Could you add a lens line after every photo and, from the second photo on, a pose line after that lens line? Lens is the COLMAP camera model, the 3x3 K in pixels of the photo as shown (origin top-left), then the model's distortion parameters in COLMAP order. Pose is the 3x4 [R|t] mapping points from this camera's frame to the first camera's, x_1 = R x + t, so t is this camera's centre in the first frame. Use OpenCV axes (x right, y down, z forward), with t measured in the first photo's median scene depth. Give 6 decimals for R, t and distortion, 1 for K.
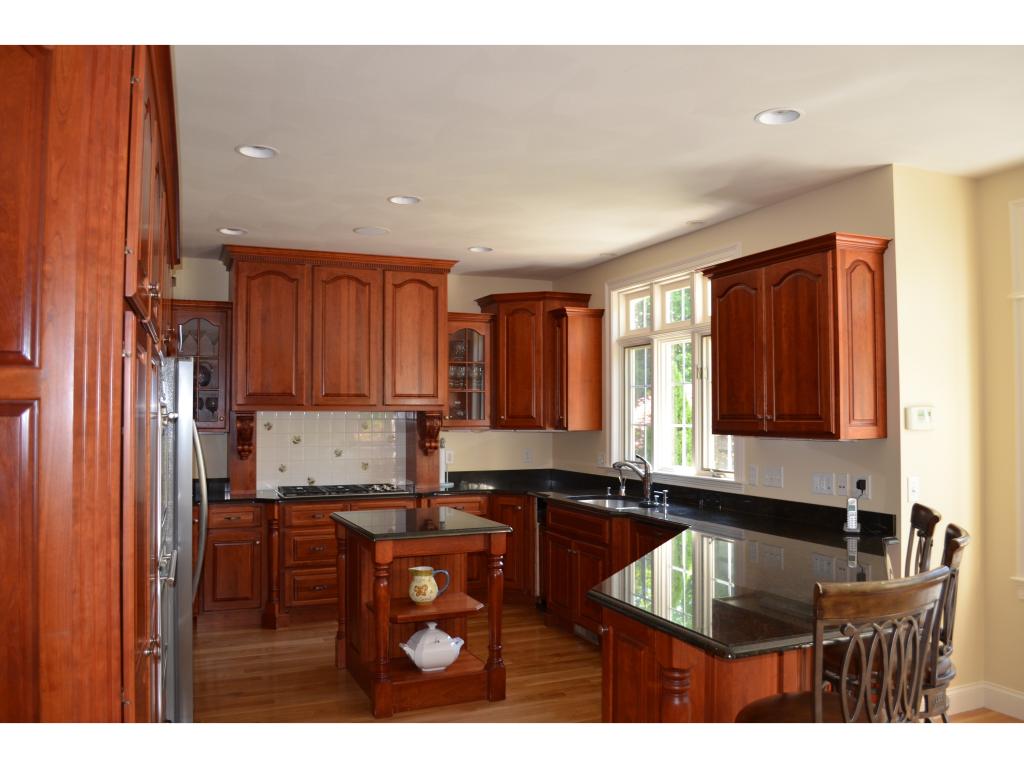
lens RADIAL K [[828.5, 0, 512.0], [0, 828.5, 384.0], [0, 0, 1]] dist [-0.071489, 0.005168]
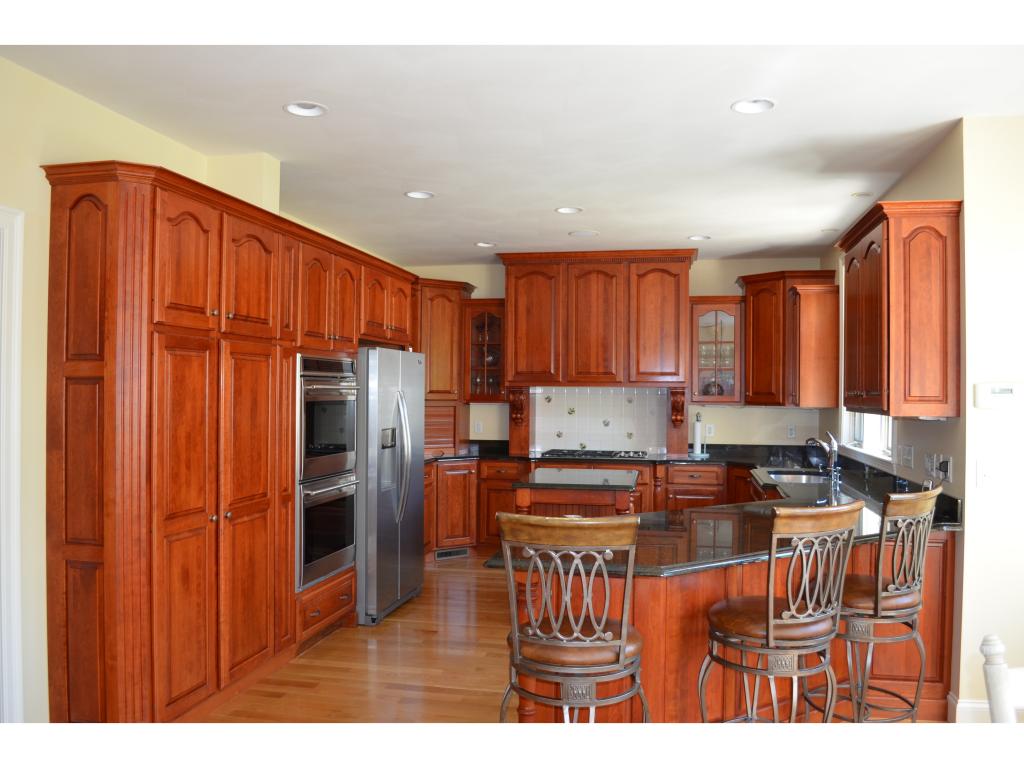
lens RADIAL K [[828.5, 0, 512.0], [0, 828.5, 384.0], [0, 0, 1]] dist [-0.071489, 0.005168]
pose [[0.821305, 0.003370, -0.570479, 0.361861], [0.010854, 0.999709, 0.021531, 0.002363], [0.570386, -0.023875, 0.821030, -0.027143]]
